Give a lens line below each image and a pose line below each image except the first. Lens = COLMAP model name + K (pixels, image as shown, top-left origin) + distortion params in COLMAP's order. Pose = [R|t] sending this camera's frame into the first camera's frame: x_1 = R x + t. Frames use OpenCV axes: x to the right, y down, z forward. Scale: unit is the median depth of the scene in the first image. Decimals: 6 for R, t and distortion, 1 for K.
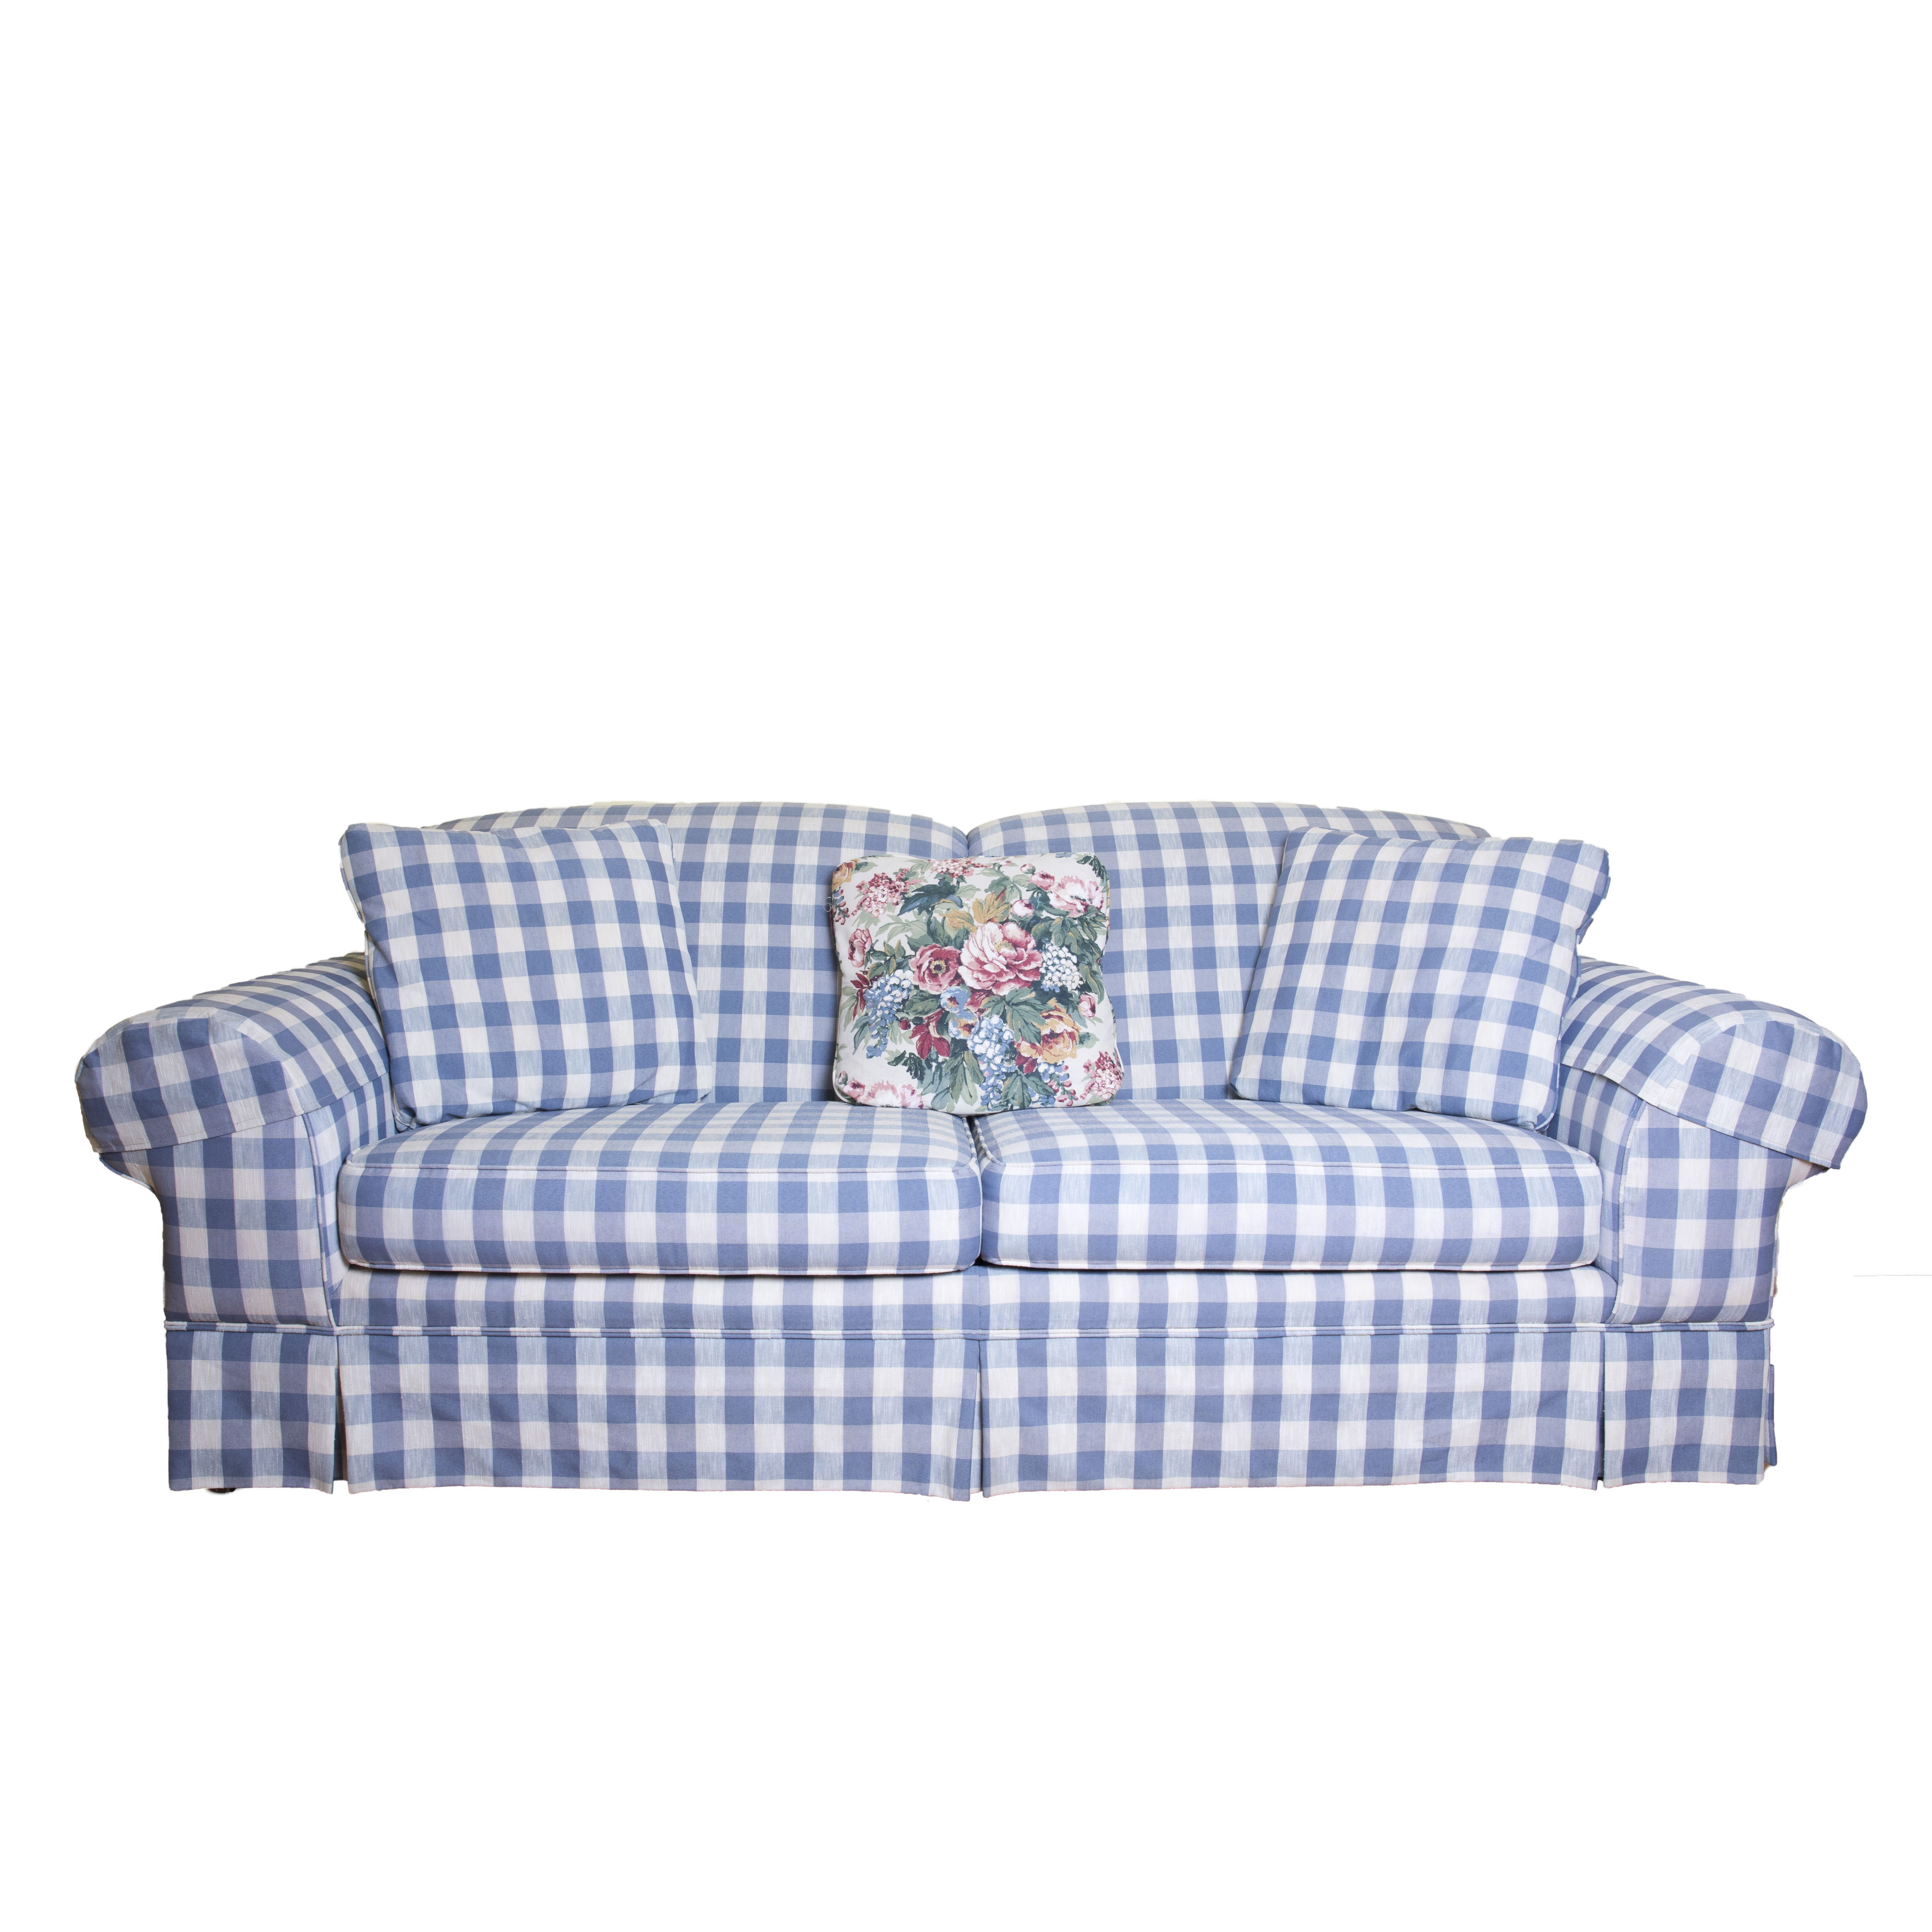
lens RADIAL K [[1792.7, 0, 965.4], [0, 1792.7, 965.3], [0, 0, 1]] dist [-0.002767, 0.000000]
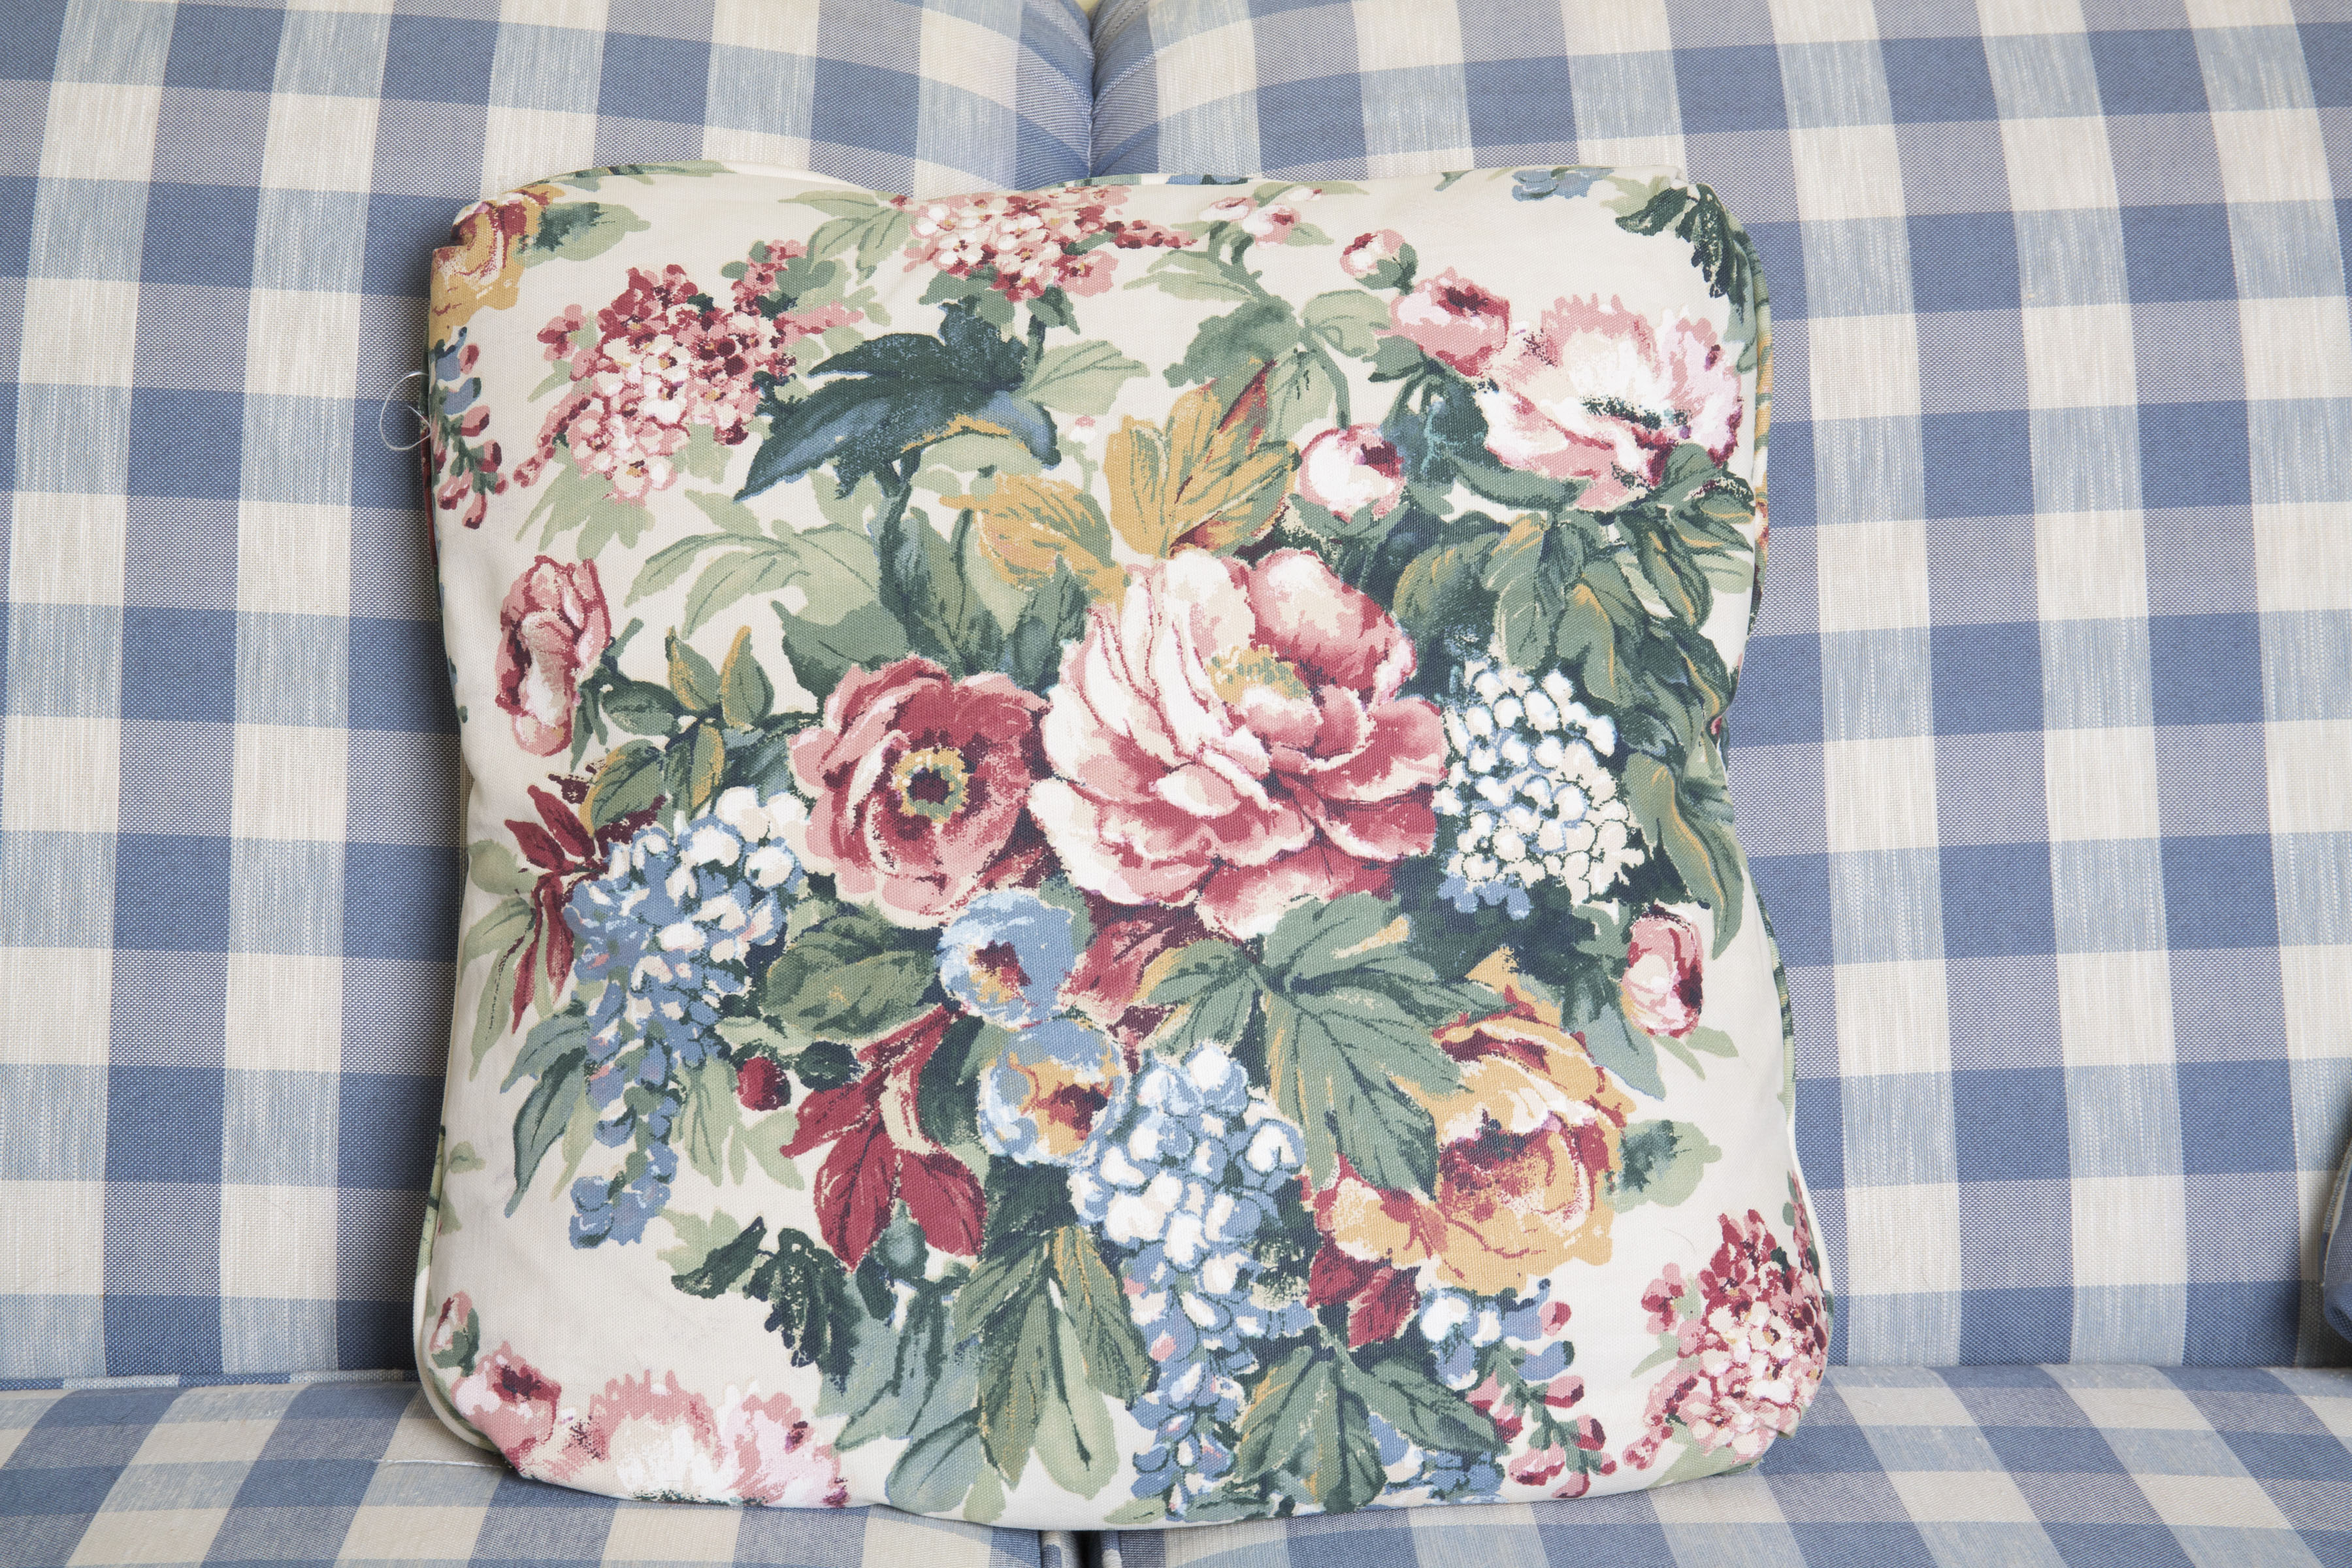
lens RADIAL K [[4196.9, 0, 1177.8], [0, 4196.9, 784.4], [0, 0, 1]] dist [0.176850, 0.000000]
pose [[0.999927, 0.008744, 0.008370, 0.008406], [-0.010163, 0.982108, 0.188042, -0.086235], [-0.006576, -0.188114, 0.982125, 0.523818]]
